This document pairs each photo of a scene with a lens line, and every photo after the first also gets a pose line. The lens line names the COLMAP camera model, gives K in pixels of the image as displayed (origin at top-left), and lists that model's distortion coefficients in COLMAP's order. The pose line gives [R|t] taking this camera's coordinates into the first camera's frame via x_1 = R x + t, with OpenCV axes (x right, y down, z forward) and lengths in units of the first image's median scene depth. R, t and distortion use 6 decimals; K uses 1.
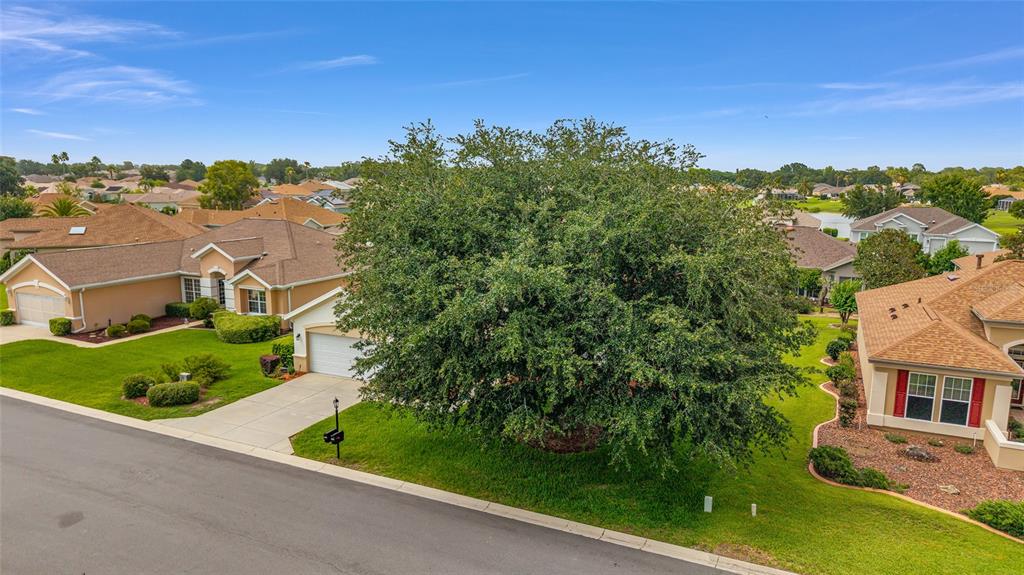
lens RADIAL K [[684.9, 0, 512.0], [0, 684.9, 287.5], [0, 0, 1]] dist [0.043310, -0.065496]
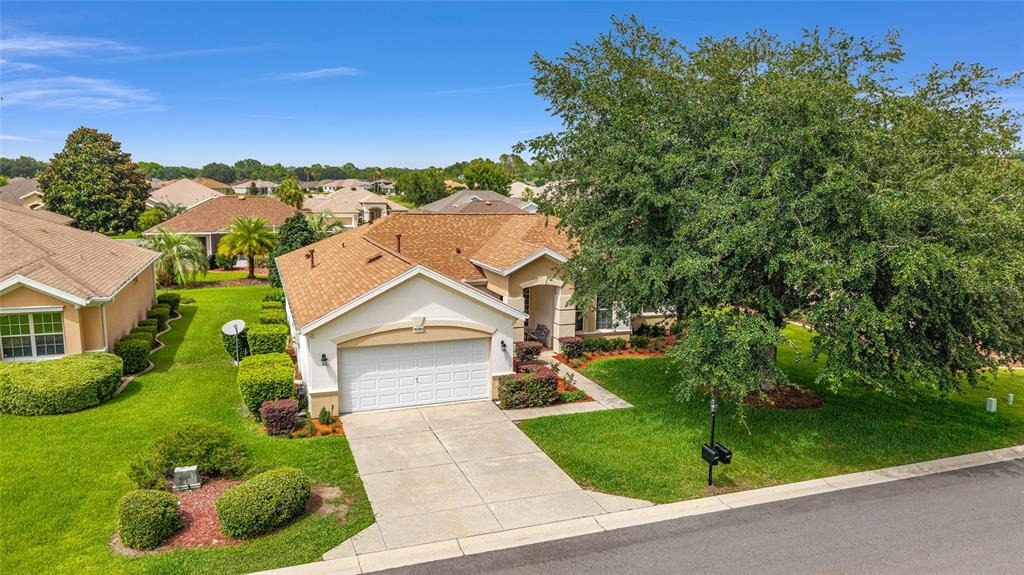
lens RADIAL K [[684.9, 0, 512.0], [0, 684.9, 287.5], [0, 0, 1]] dist [0.043310, -0.065496]
pose [[0.702386, -0.107127, 0.703689, -0.749384], [0.106842, 0.993277, 0.044568, 0.000532], [-0.703732, 0.043879, 0.709109, 0.565221]]
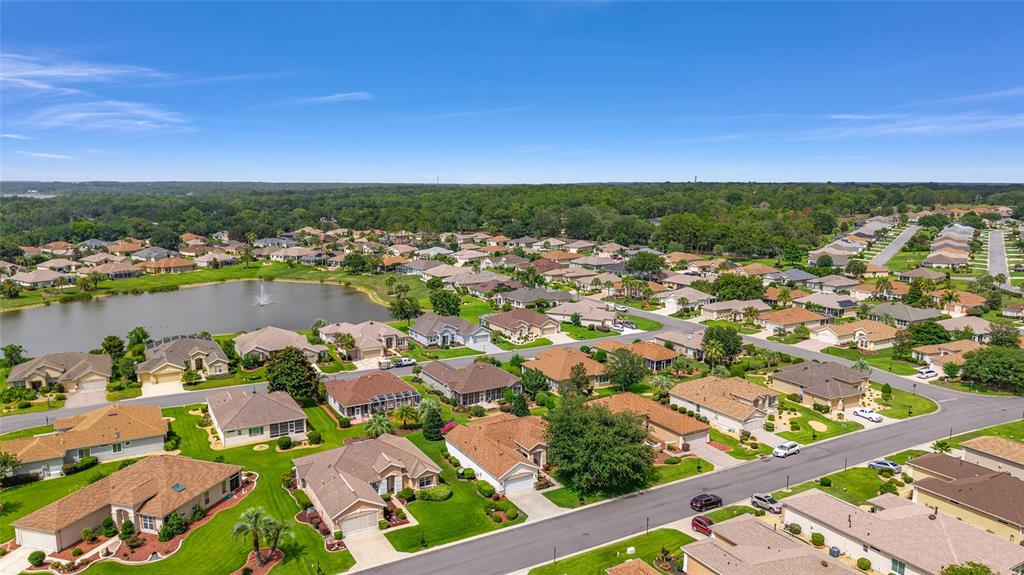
lens RADIAL K [[684.9, 0, 512.0], [0, 684.9, 287.5], [0, 0, 1]] dist [0.043310, -0.065496]
pose [[0.579366, -0.134487, 0.803895, -3.046172], [0.136148, 0.988405, 0.067232, -1.136679], [-0.803616, 0.070496, 0.590958, -0.960032]]
